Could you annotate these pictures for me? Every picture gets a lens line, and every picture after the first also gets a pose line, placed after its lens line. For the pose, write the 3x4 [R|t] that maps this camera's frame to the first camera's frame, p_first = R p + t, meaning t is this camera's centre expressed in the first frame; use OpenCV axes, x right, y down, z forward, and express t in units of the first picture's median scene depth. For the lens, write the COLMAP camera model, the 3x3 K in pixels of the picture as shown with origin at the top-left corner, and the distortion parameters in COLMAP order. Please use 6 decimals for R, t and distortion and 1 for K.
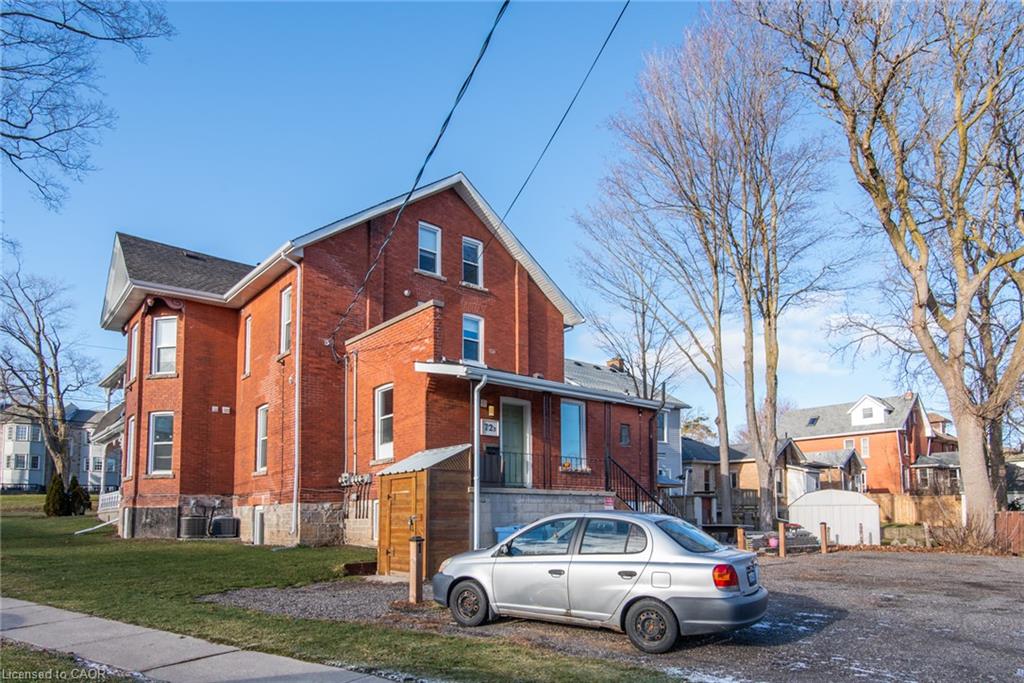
lens RADIAL K [[662.9, 0, 517.4], [0, 662.9, 456.1], [0, 0, 1]] dist [0.024123, 0.001189]
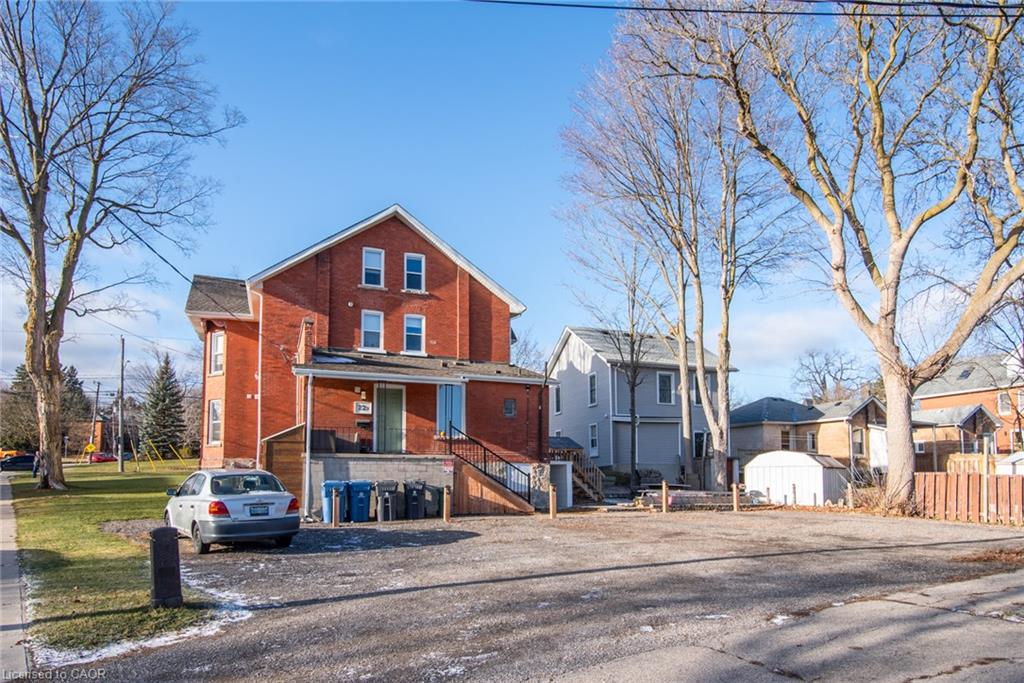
lens RADIAL K [[662.9, 0, 541.7], [0, 662.9, 420.4], [0, 0, 1]] dist [0.024123, 0.001189]
pose [[0.945499, -0.021001, -0.324947, 0.556859], [0.022497, 0.999747, 0.000846, -0.008176], [0.324846, -0.008110, 0.945732, -0.109717]]
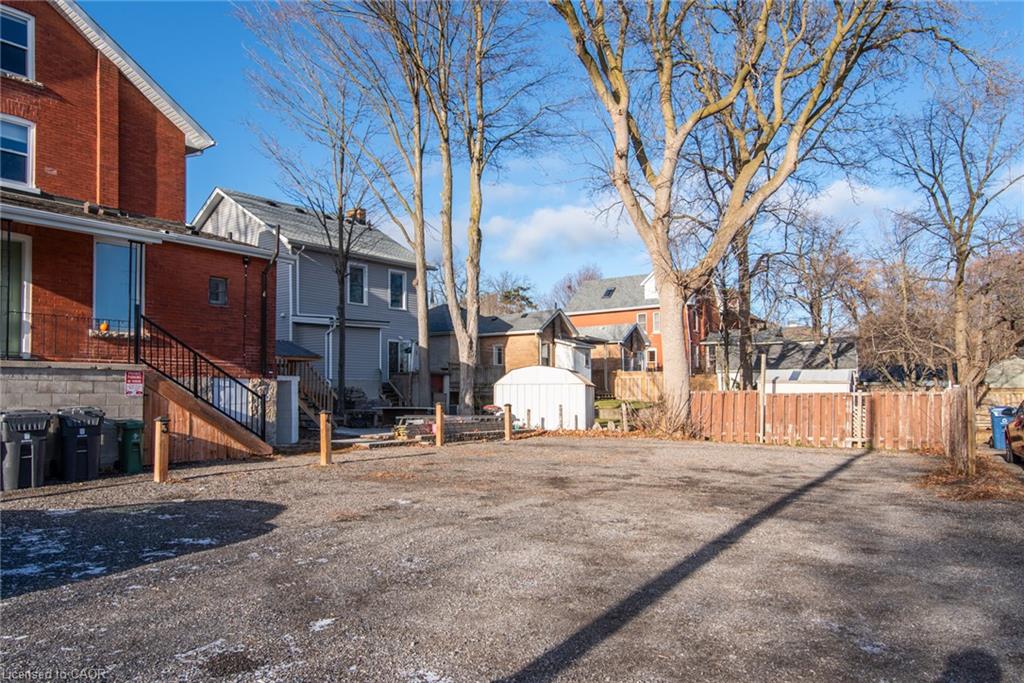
lens RADIAL K [[738.7, 0, 511.6], [0, 738.7, 351.5], [0, 0, 1]] dist [0.028579, 0.000969]
pose [[0.977586, 0.014322, 0.210051, 0.287382], [-0.020790, 0.999374, 0.028615, 0.005529], [-0.209510, -0.032340, 0.977272, 0.086297]]
